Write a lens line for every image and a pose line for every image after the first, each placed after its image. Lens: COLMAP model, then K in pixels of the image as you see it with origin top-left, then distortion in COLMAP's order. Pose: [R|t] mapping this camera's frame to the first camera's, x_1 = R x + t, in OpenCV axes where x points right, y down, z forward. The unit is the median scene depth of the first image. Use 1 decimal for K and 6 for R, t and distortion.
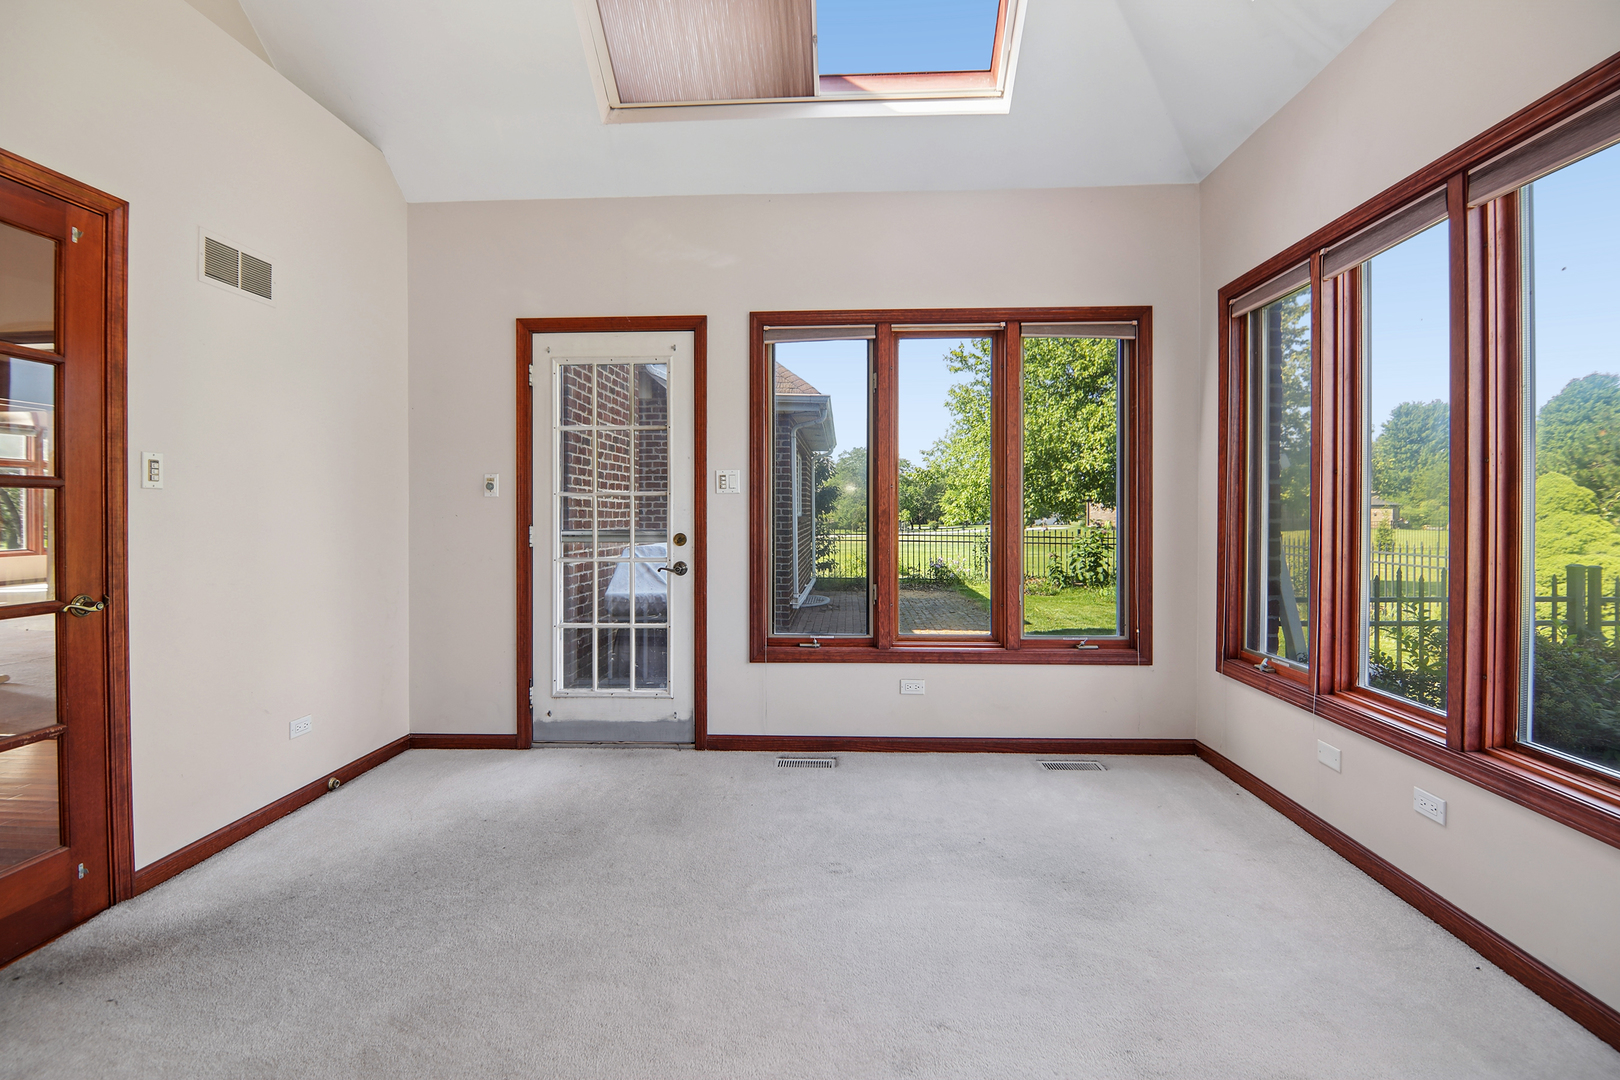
lens RADIAL K [[732.3, 0, 819.0], [0, 732.3, 514.6], [0, 0, 1]] dist [-0.008194, -0.006375]
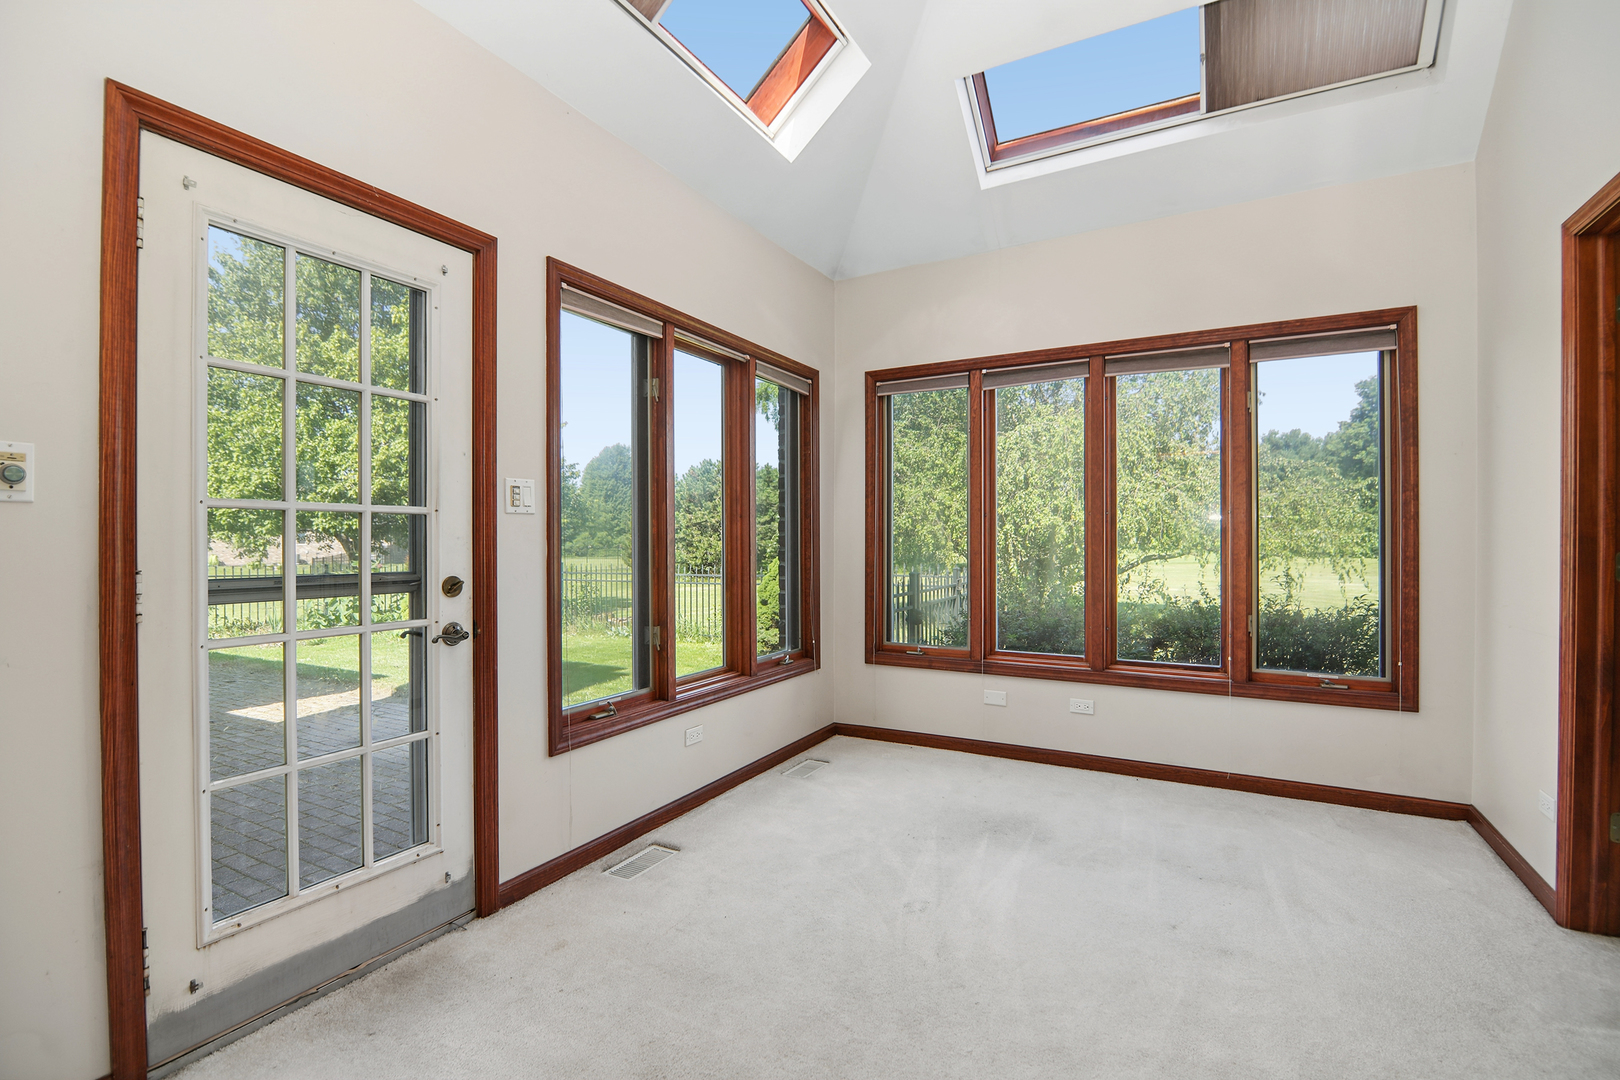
lens RADIAL K [[732.3, 0, 816.7], [0, 732.3, 543.2], [0, 0, 1]] dist [-0.008194, -0.006375]
pose [[0.437288, -0.002472, 0.899318, -0.608402], [0.006931, 0.999976, -0.000621, 0.000045], [-0.899295, 0.006504, 0.437294, 0.461932]]
